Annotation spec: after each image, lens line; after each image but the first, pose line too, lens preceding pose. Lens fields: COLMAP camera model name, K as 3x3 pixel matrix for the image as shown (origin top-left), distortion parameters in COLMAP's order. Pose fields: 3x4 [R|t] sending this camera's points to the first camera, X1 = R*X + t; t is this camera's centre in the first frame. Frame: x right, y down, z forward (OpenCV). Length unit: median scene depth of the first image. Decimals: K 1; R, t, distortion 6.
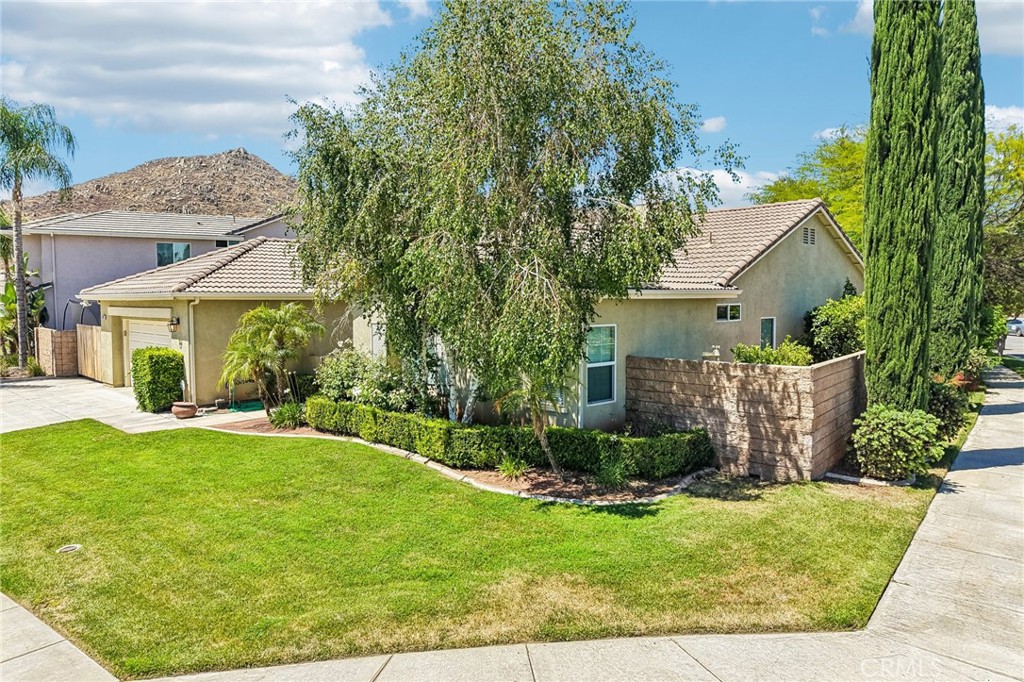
lens RADIAL K [[692.4, 0, 512.0], [0, 692.4, 341.0], [0, 0, 1]] dist [0.037037, -0.034811]
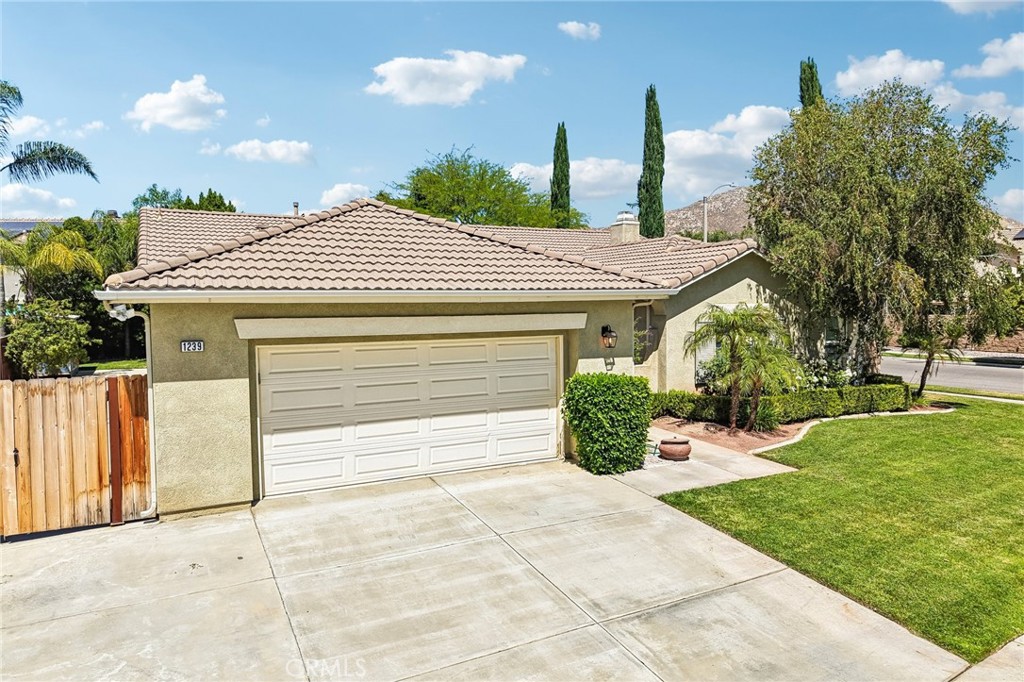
lens RADIAL K [[692.4, 0, 512.0], [0, 692.4, 341.0], [0, 0, 1]] dist [0.037037, -0.034811]
pose [[0.307087, -0.061612, 0.949685, -1.567831], [0.061869, 0.997084, 0.044682, -0.074799], [-0.949668, 0.045035, 0.310003, 1.200859]]
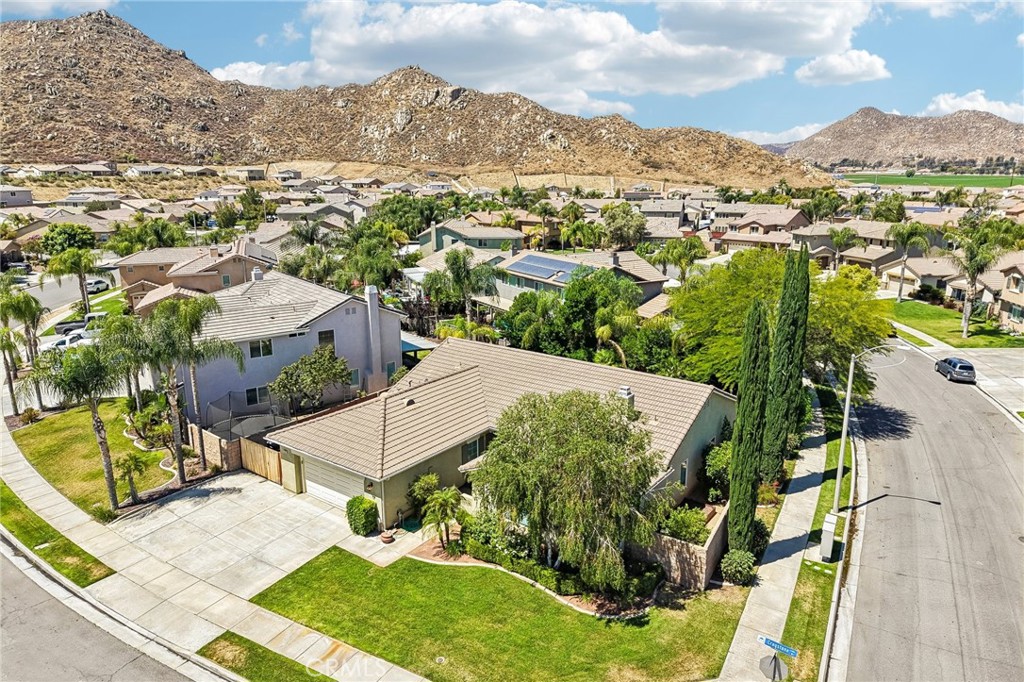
lens RADIAL K [[692.4, 0, 512.0], [0, 692.4, 341.0], [0, 0, 1]] dist [0.037037, -0.034811]
pose [[0.989402, -0.026005, 0.142858, -0.502339], [0.000484, 0.984418, 0.175841, -0.971138], [-0.145205, -0.173908, 0.973998, -1.010191]]
